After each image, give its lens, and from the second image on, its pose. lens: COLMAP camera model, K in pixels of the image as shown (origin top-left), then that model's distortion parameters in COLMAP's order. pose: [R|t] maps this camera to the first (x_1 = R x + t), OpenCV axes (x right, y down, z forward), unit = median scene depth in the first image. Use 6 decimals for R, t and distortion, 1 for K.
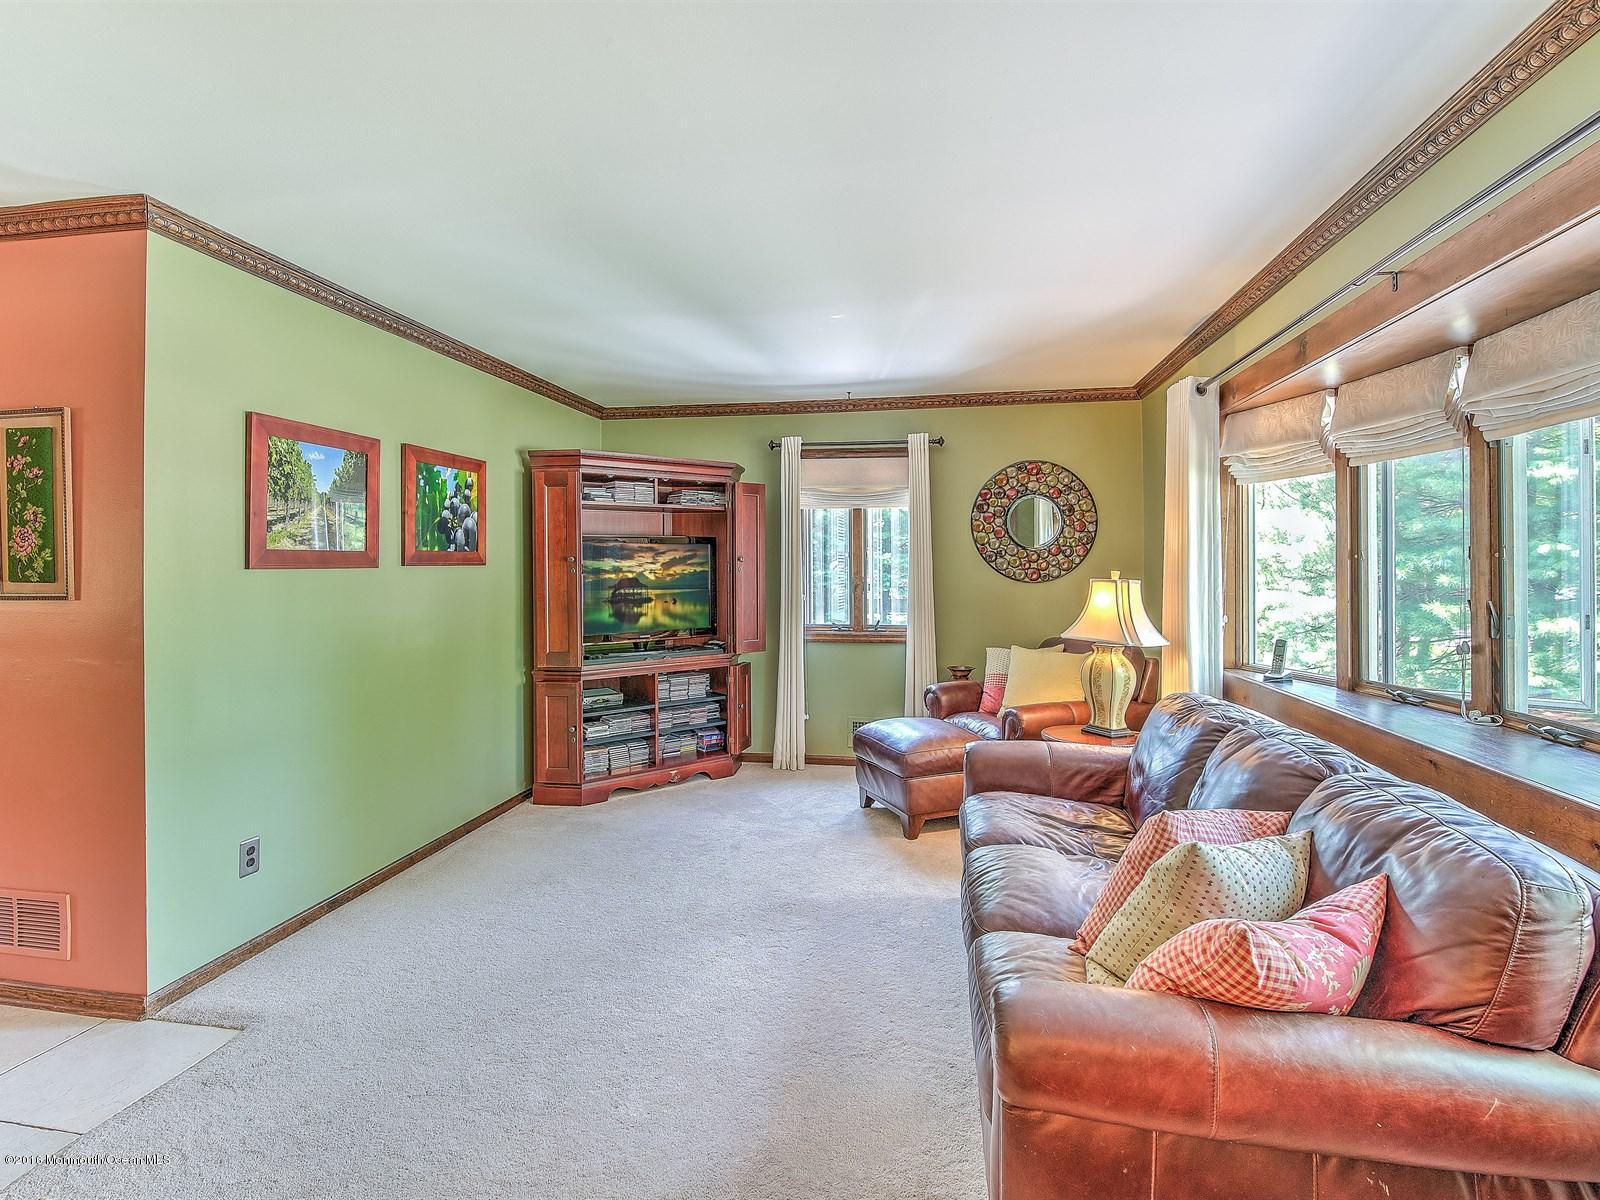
lens RADIAL K [[784.5, 0, 810.2], [0, 784.5, 569.7], [0, 0, 1]] dist [-0.005404, -0.006624]
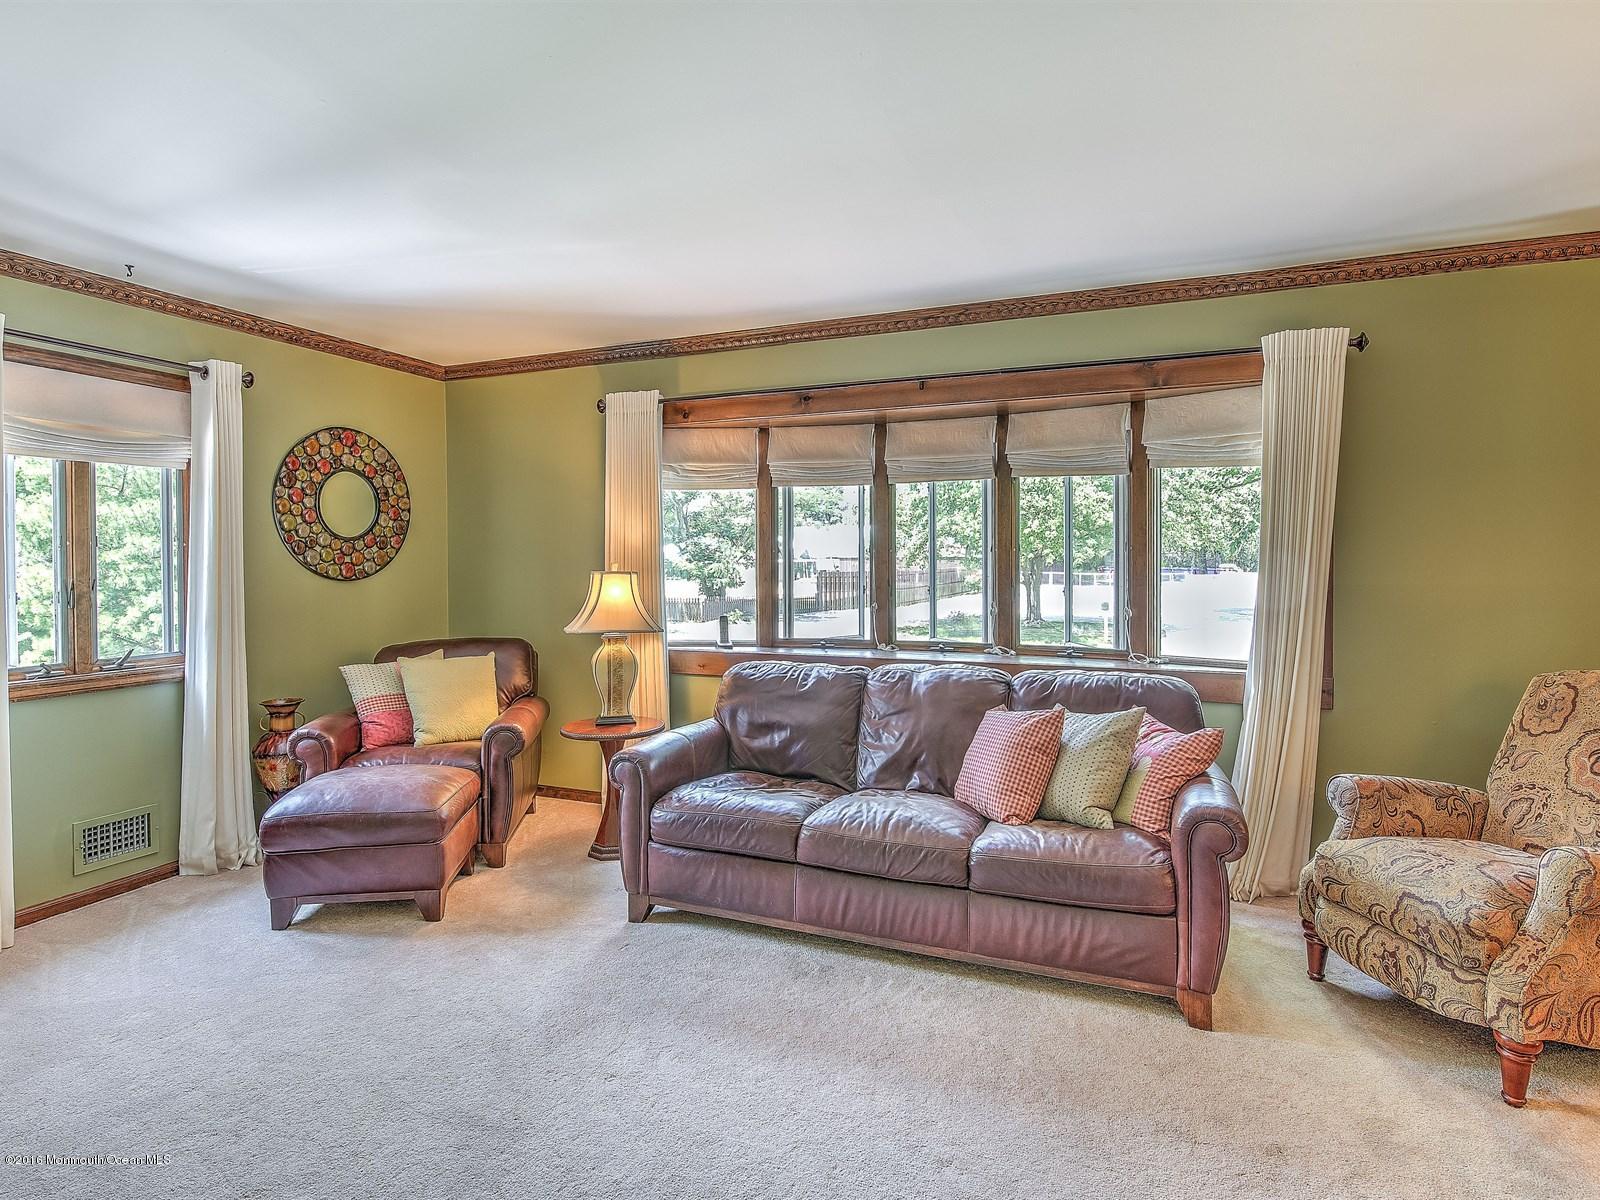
lens RADIAL K [[784.5, 0, 800.0], [0, 784.5, 585.7], [0, 0, 1]] dist [-0.005404, -0.006624]
pose [[0.243262, -0.035857, 0.969298, -0.382178], [0.007953, 0.999357, 0.034973, -0.002920], [-0.969928, -0.000799, 0.243391, 0.355875]]
